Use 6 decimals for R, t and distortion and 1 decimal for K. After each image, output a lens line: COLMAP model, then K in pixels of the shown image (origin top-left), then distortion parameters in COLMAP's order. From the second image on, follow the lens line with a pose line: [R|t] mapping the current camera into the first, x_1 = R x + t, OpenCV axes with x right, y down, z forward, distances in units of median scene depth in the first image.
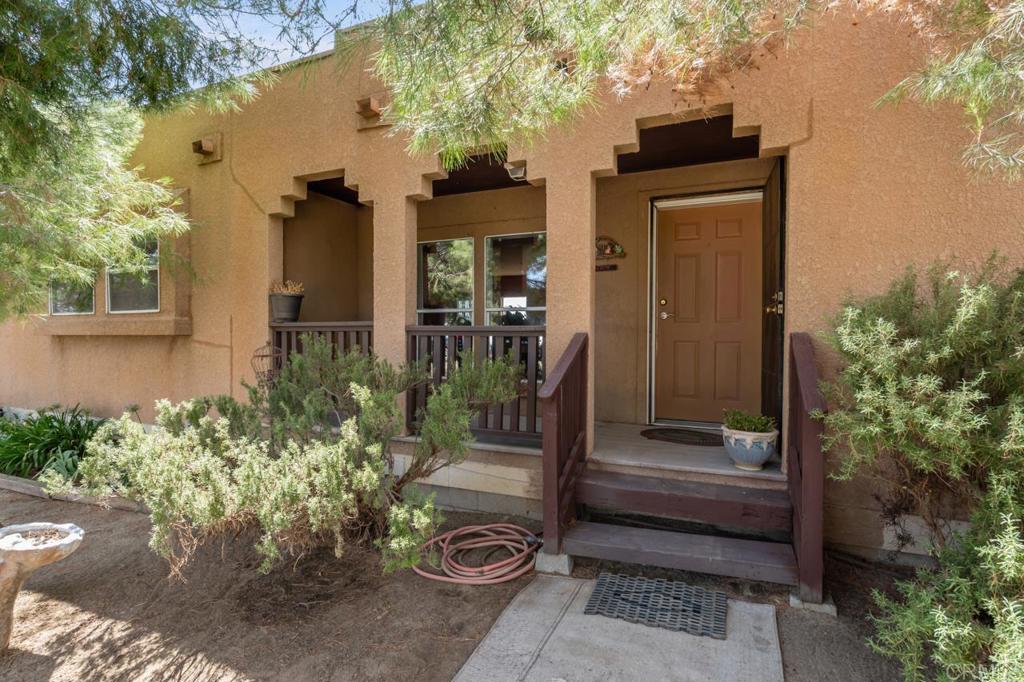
lens RADIAL K [[499.6, 0, 508.4], [0, 499.6, 339.3], [0, 0, 1]] dist [-0.003890, -0.002028]
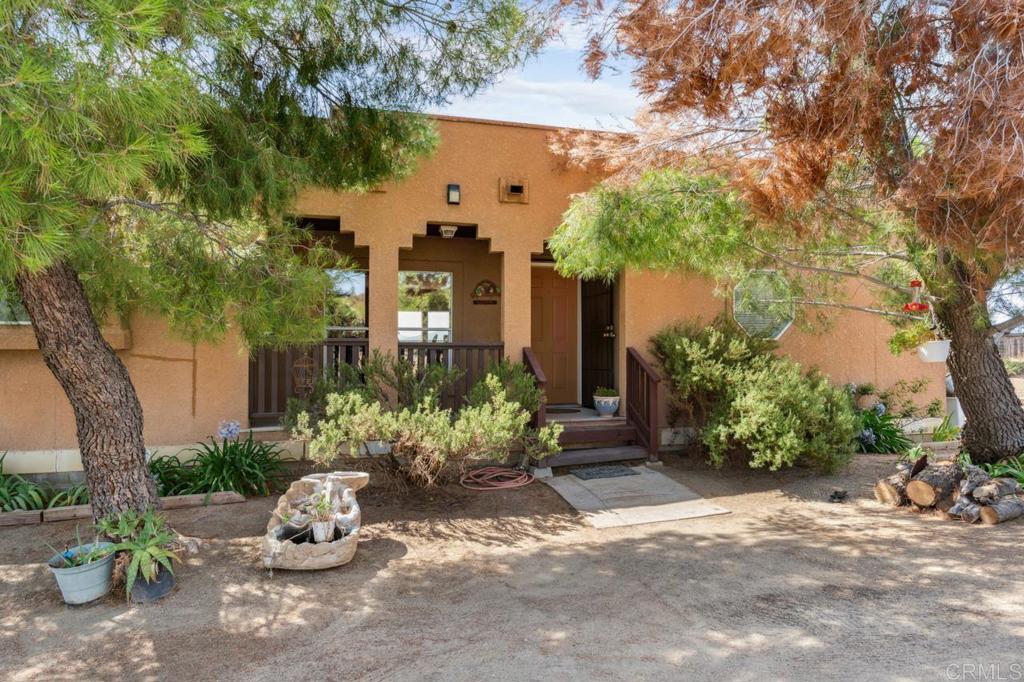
lens RADIAL K [[587.1, 0, 511.1], [0, 587.1, 350.7], [0, 0, 1]] dist [-0.042601, -0.001436]
pose [[0.794609, -0.002534, 0.607116, -1.207645], [0.010337, 0.999903, -0.009356, 0.020134], [-0.607033, 0.013711, 0.794558, -0.588839]]
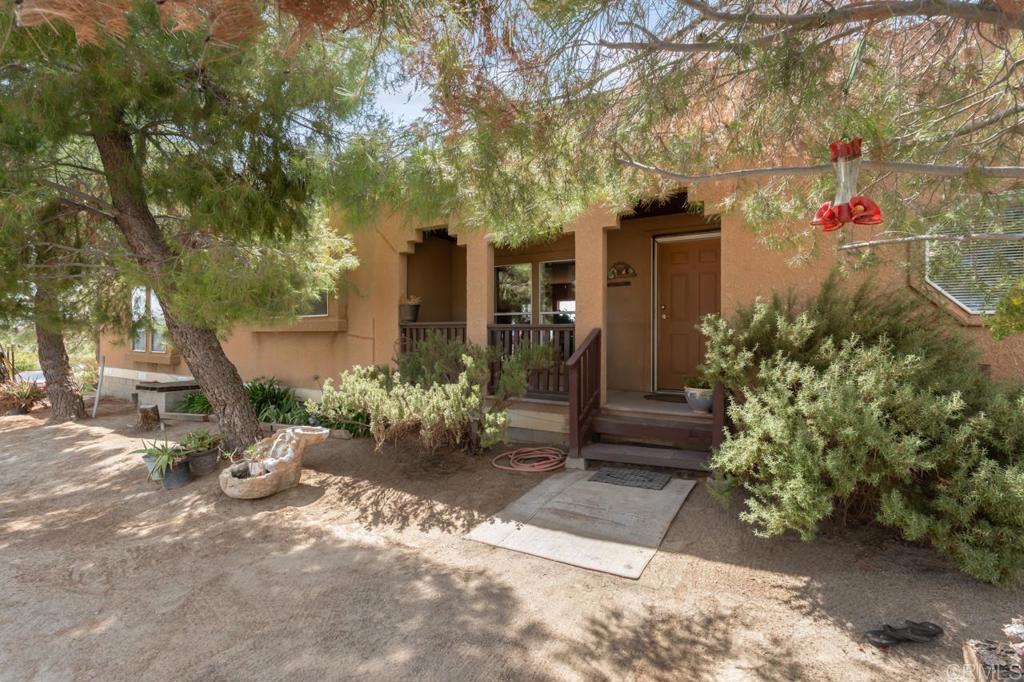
lens RADIAL K [[454.8, 0, 511.9], [0, 454.8, 331.3], [0, 0, 1]] dist [-0.005258, -0.000596]
pose [[0.992184, -0.002336, -0.124759, 0.064626], [0.000749, 0.999918, -0.012767, 0.017021], [0.124779, 0.012573, 0.992105, -0.527165]]
